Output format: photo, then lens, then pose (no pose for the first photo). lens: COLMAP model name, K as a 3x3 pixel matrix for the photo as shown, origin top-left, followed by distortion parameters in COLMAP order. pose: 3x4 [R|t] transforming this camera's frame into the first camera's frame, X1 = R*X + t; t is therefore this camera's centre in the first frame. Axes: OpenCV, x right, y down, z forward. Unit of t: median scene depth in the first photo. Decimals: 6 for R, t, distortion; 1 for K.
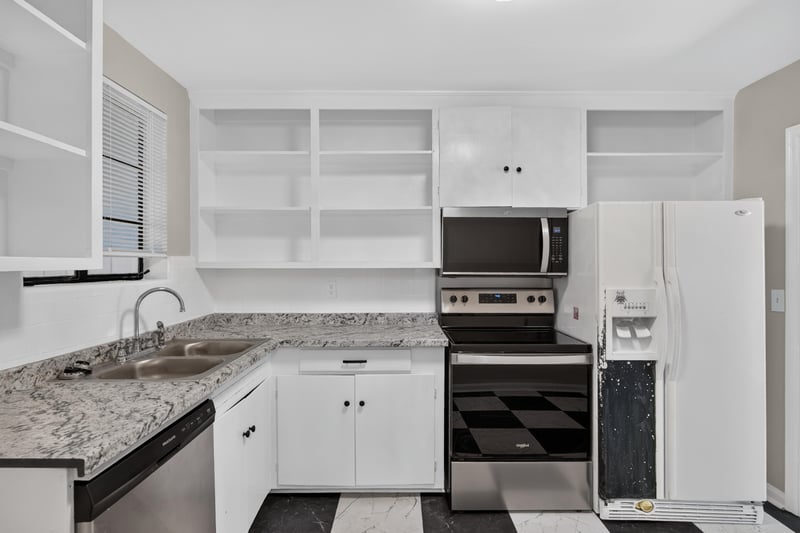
lens RADIAL K [[372.3, 0, 404.0], [0, 372.3, 261.9], [0, 0, 1]] dist [-0.011756, 0.000288]
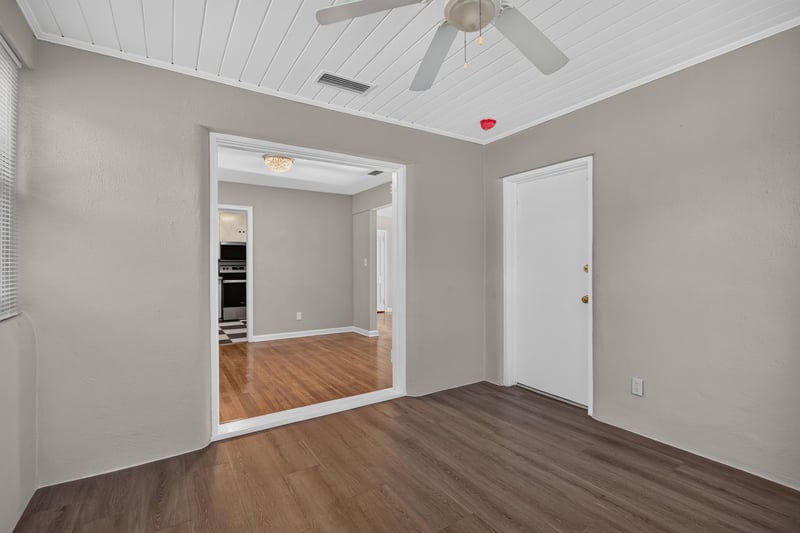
lens RADIAL K [[372.3, 0, 404.0], [0, 372.3, 261.9], [0, 0, 1]] dist [-0.011756, 0.000288]
pose [[0.842609, -0.000016, 0.538525, -0.306722], [0.000307, 1.000000, -0.000451, 0.040683], [-0.538525, 0.000545, 0.842609, -2.734266]]
